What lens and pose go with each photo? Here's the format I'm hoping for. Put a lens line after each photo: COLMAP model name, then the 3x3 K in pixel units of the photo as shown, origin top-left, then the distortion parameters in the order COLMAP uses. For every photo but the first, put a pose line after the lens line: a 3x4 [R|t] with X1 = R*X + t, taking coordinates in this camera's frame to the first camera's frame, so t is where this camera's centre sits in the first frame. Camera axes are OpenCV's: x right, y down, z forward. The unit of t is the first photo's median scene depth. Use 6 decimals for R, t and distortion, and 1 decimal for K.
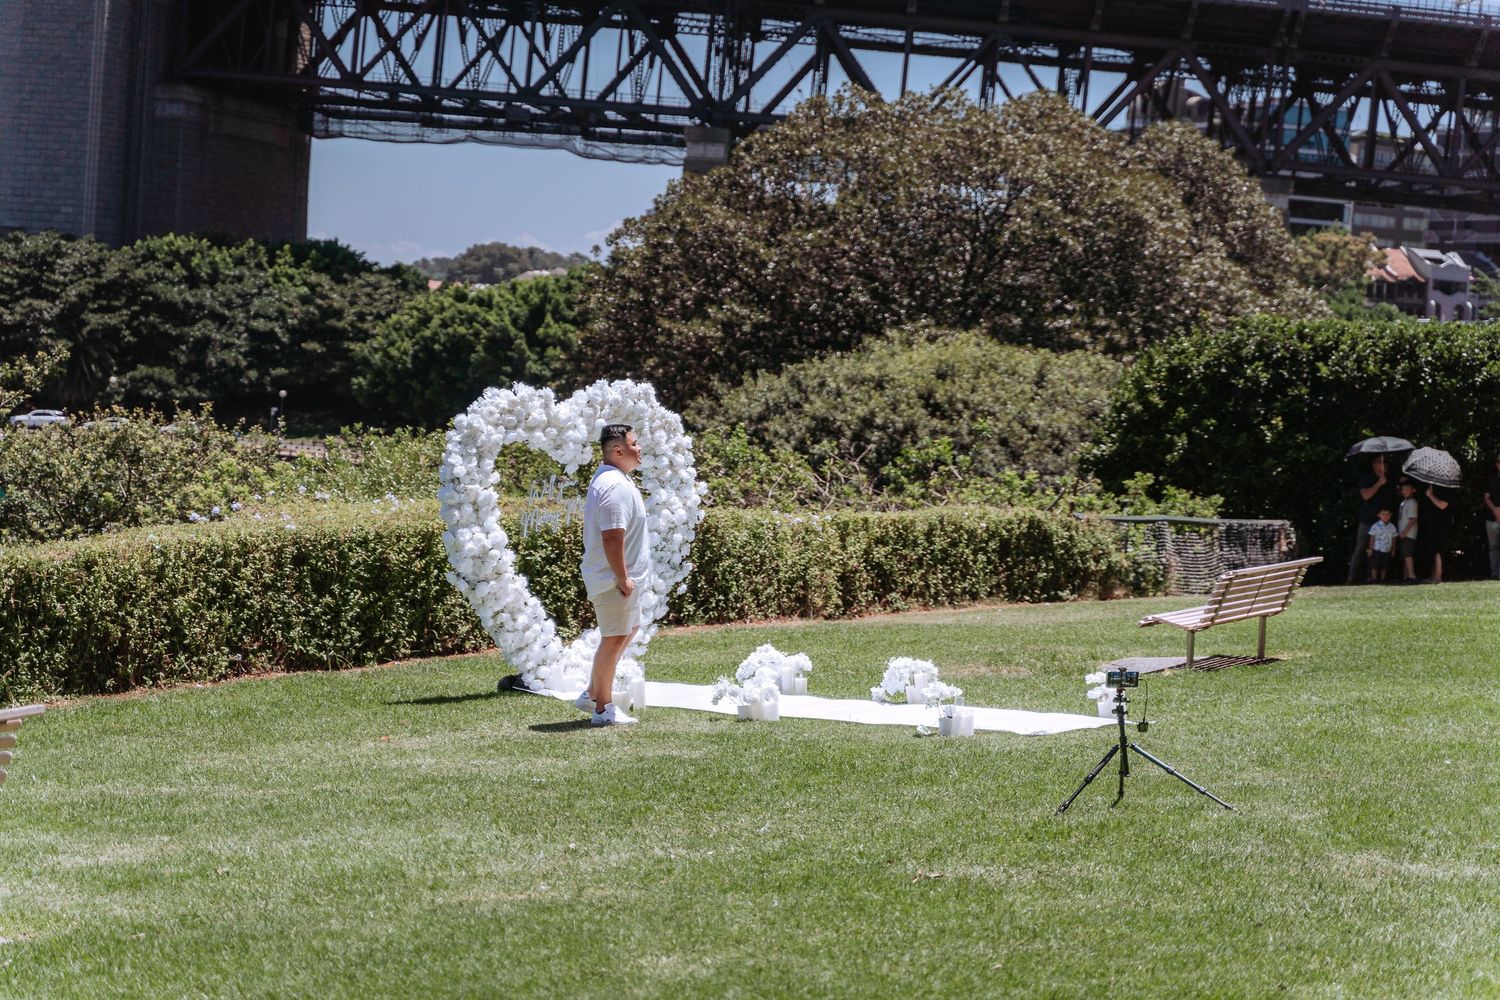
lens RADIAL K [[3318.6, 0, 750.0], [0, 3318.6, 500.0], [0, 0, 1]] dist [-0.010049, -0.039859]
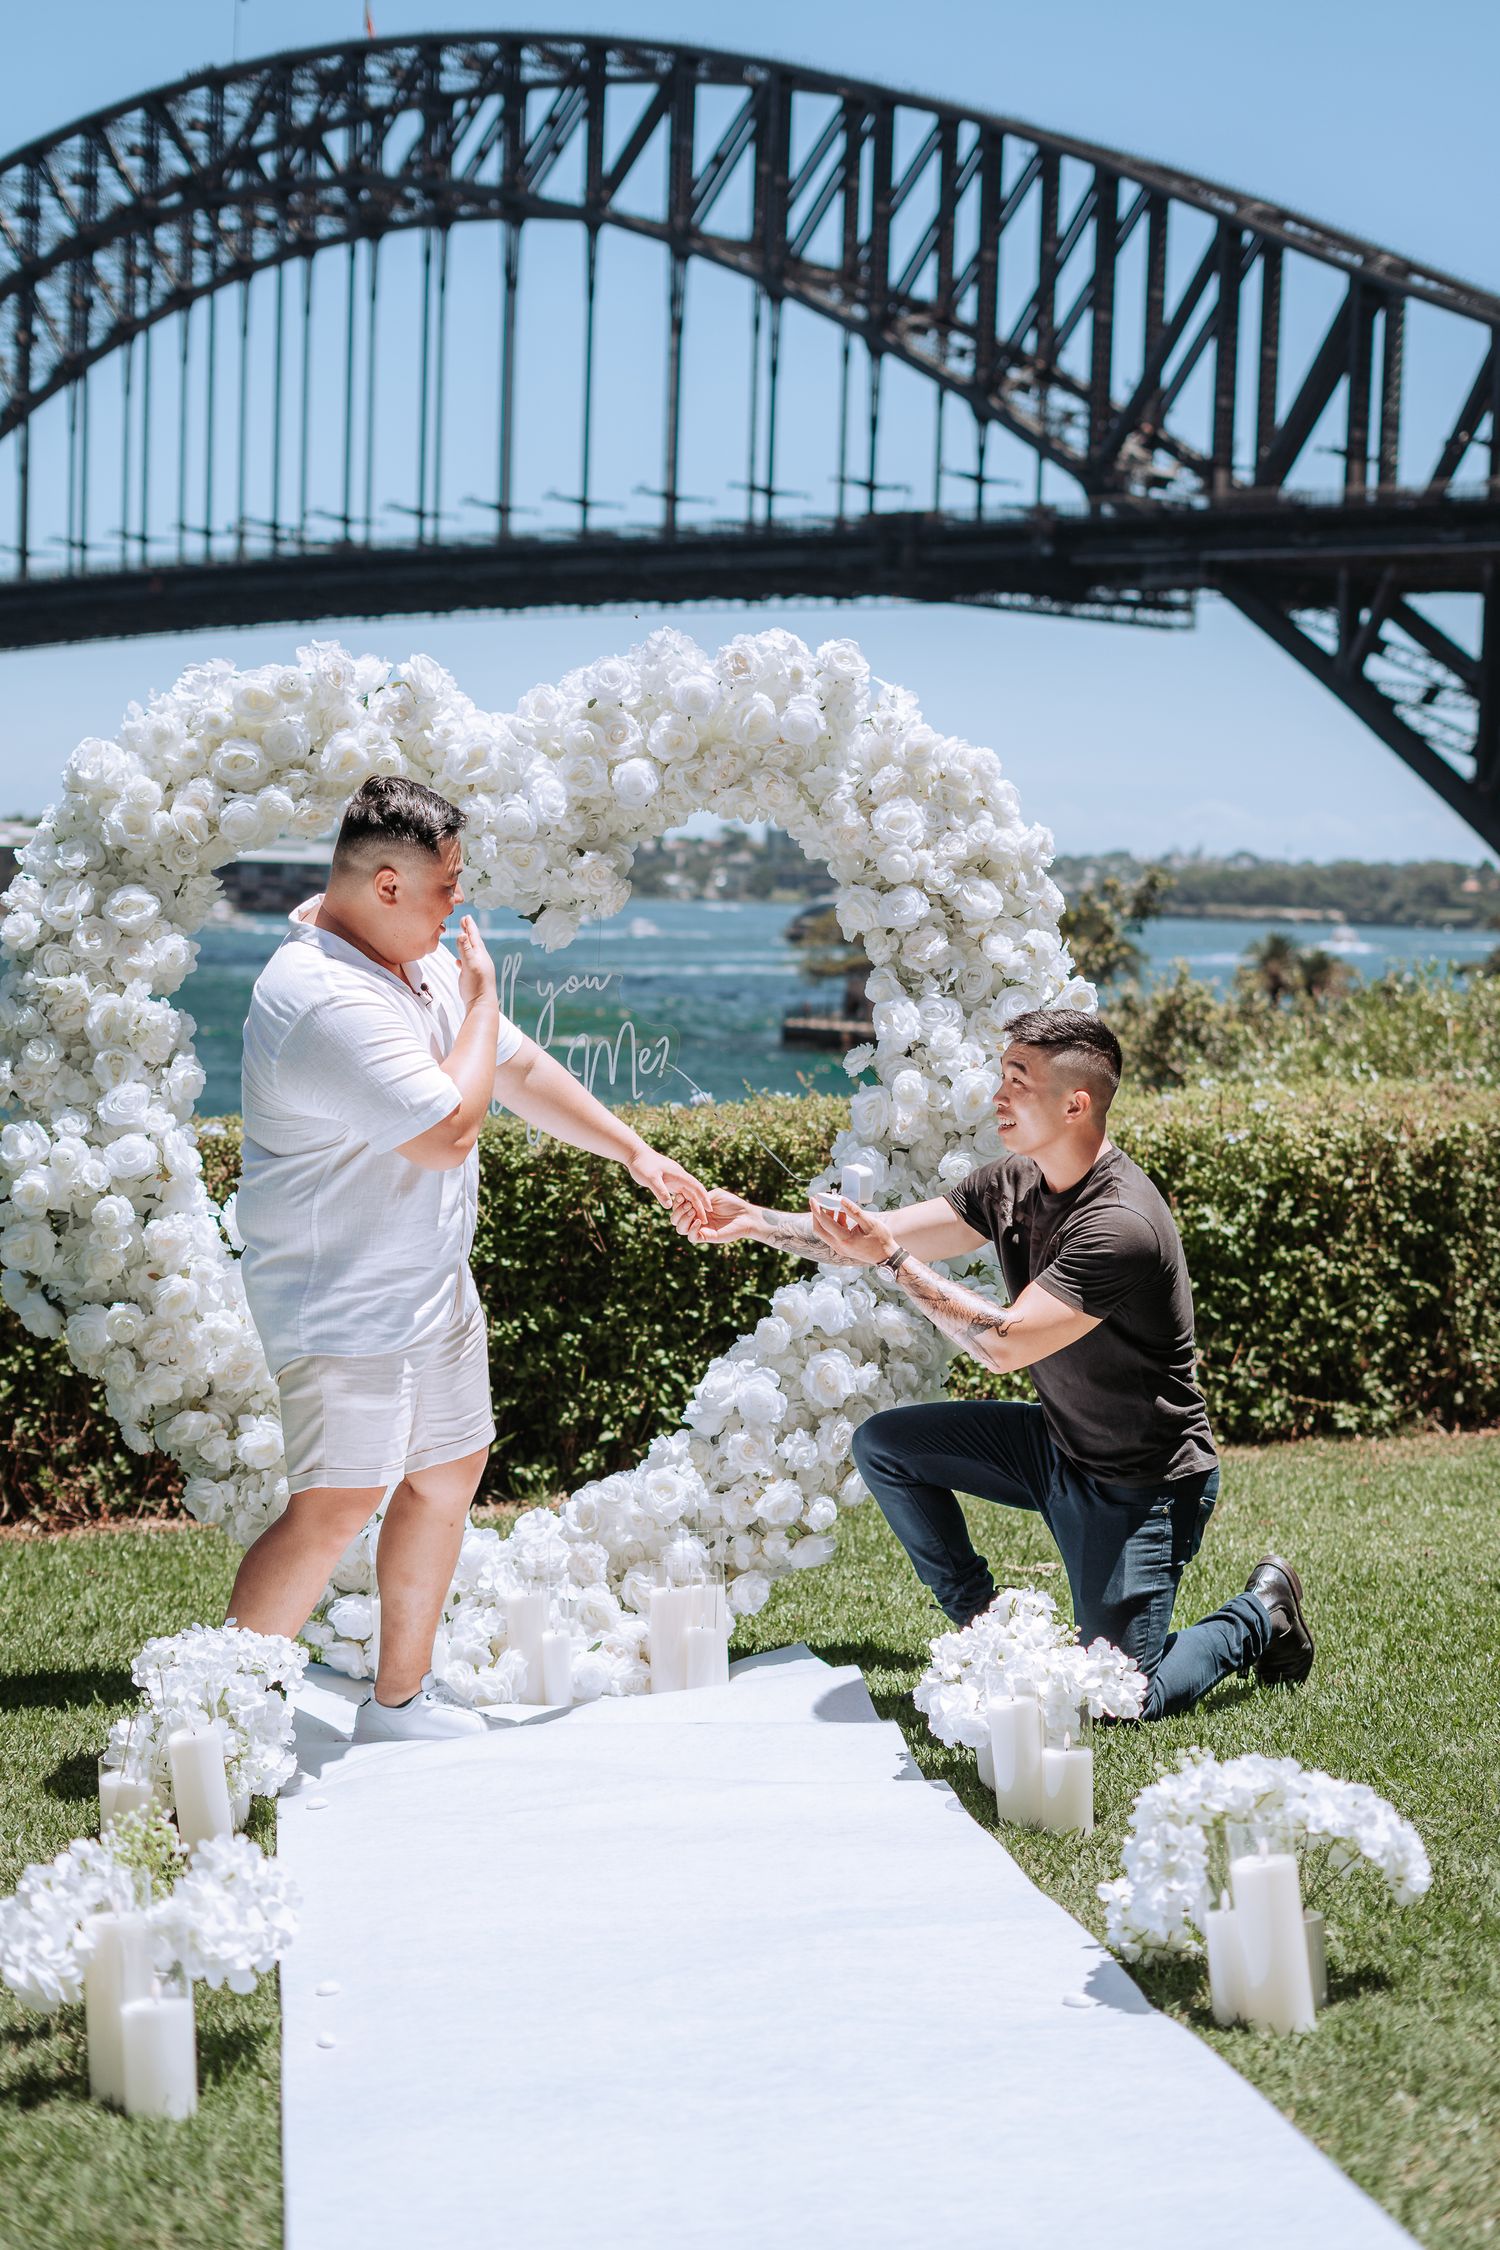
lens RADIAL K [[3326.9, 0, 754.1], [0, 3326.9, 1228.7], [0, 0, 1]] dist [0.003675, 0.004753]
pose [[0.824590, 0.021060, -0.565338, 0.129571], [-0.008143, 0.999645, 0.025362, 0.009519], [0.565672, -0.016310, 0.824469, 0.748358]]
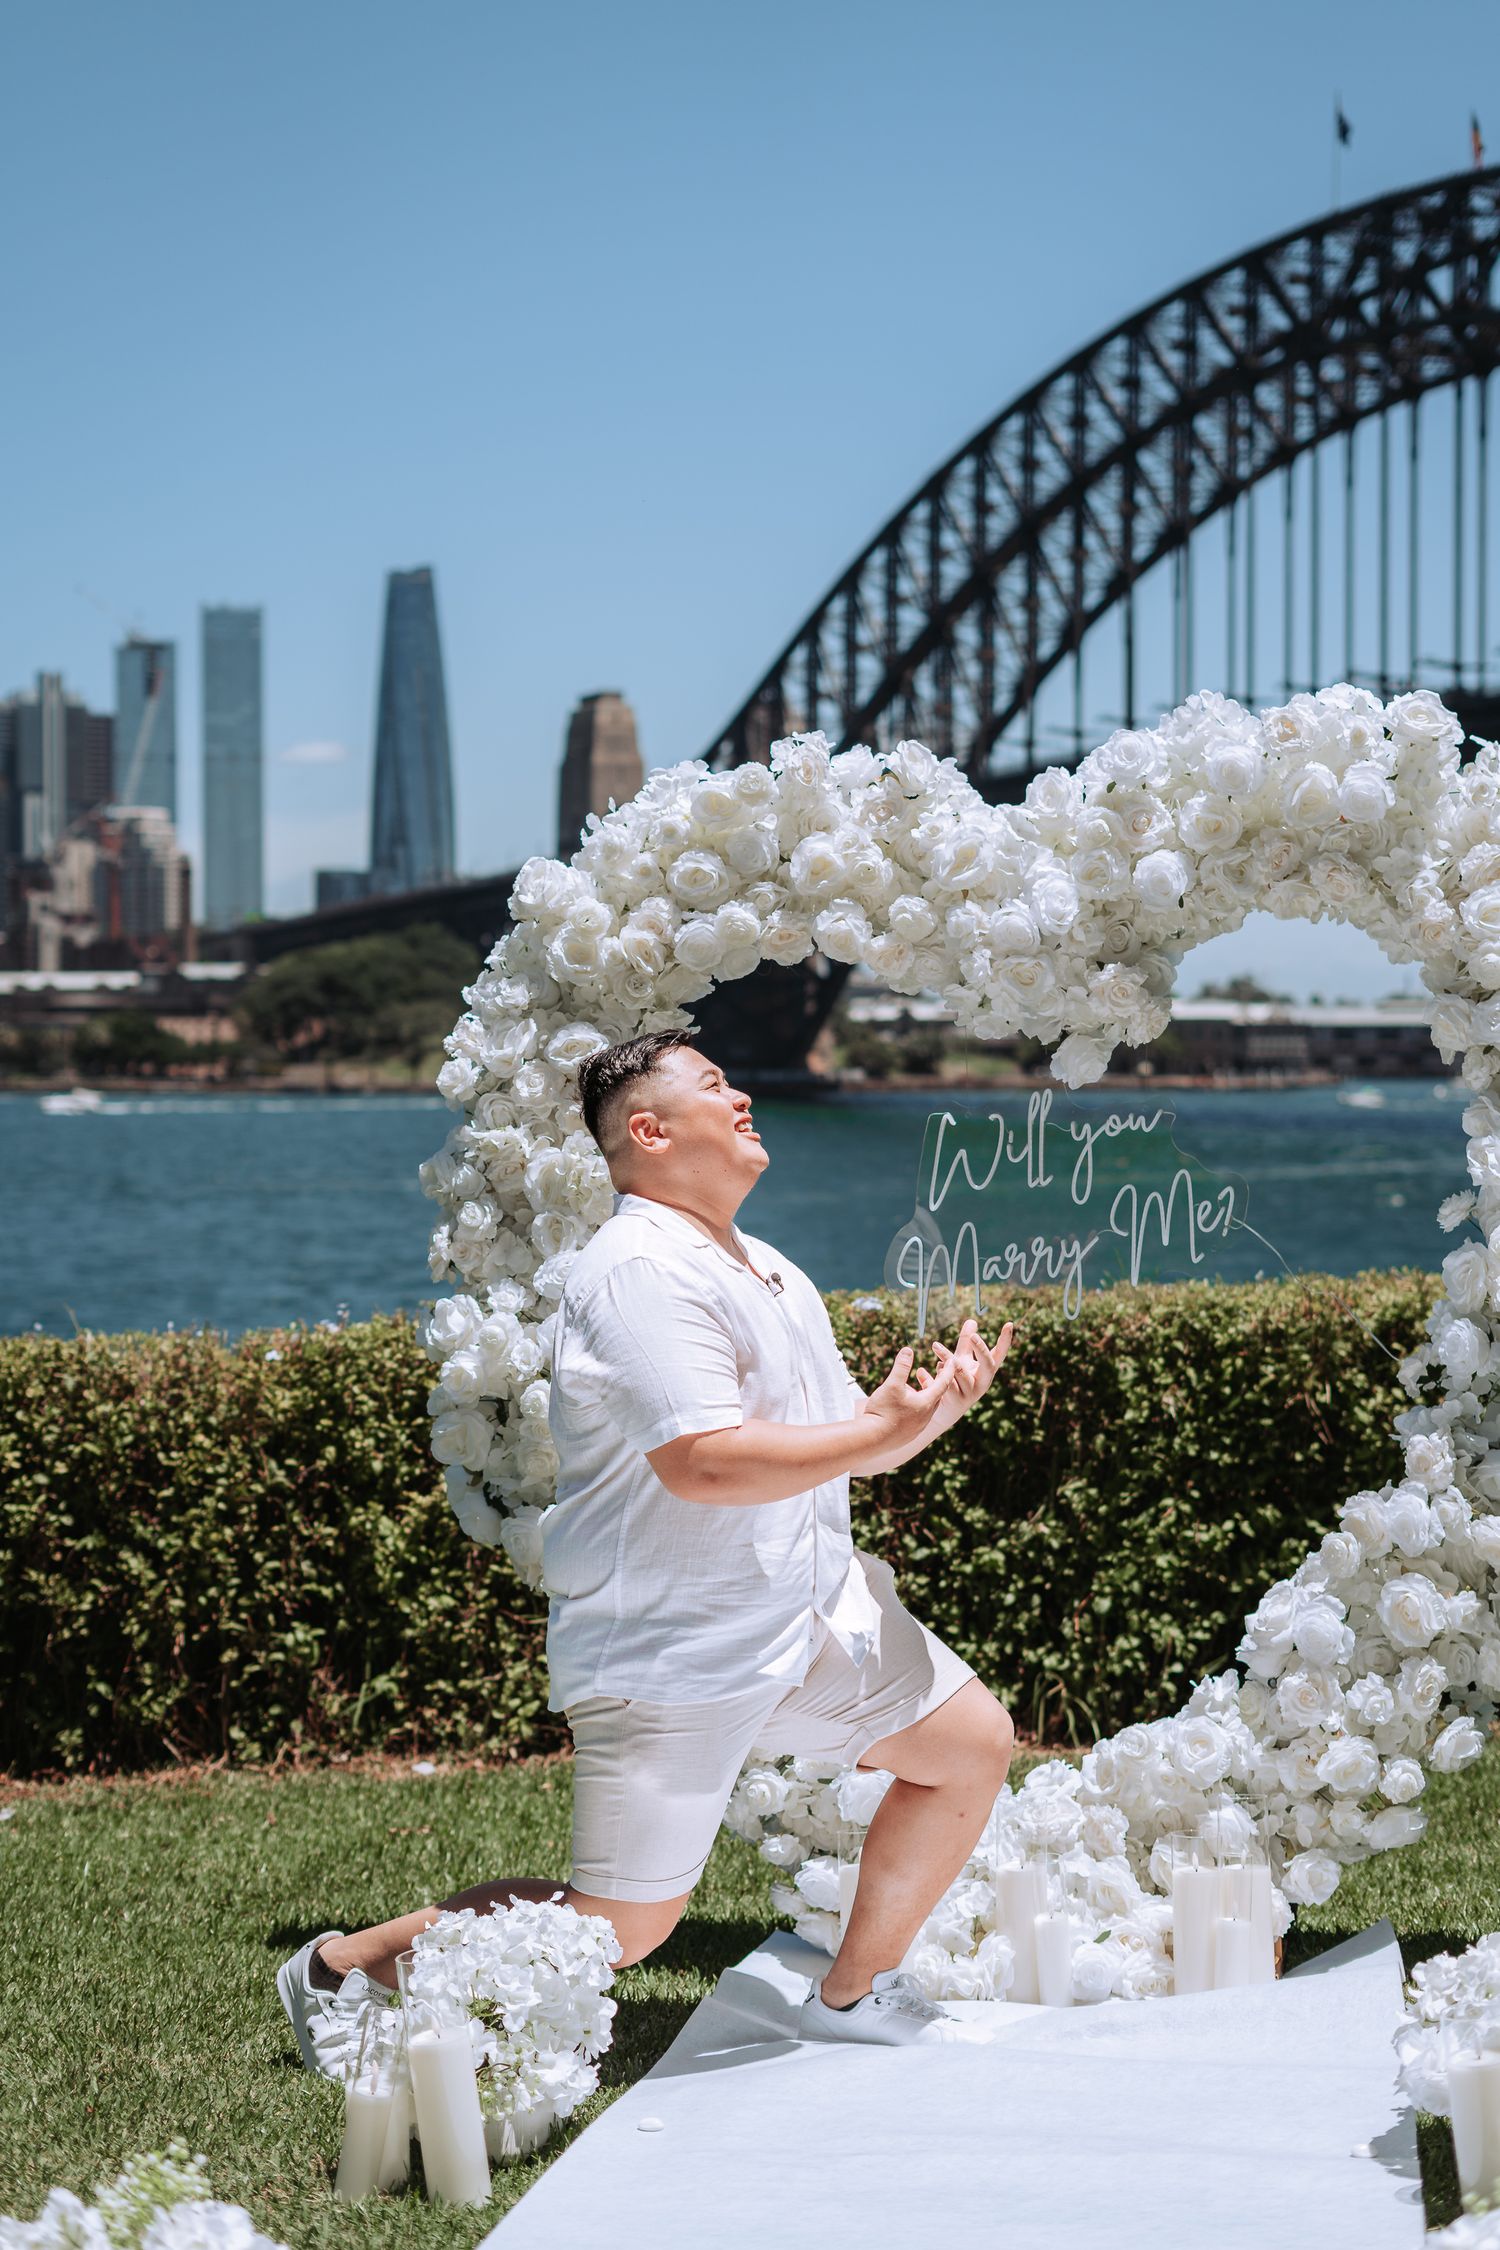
lens RADIAL K [[3418.4, 0, 747.7], [0, 3418.4, 1216.6], [0, 0, 1]] dist [0.008098, -0.040758]
pose [[0.588735, -0.020912, -0.808055, 0.136857], [-0.002958, 0.999603, -0.028025, 0.009310], [0.808321, 0.018889, 0.588439, 0.814141]]
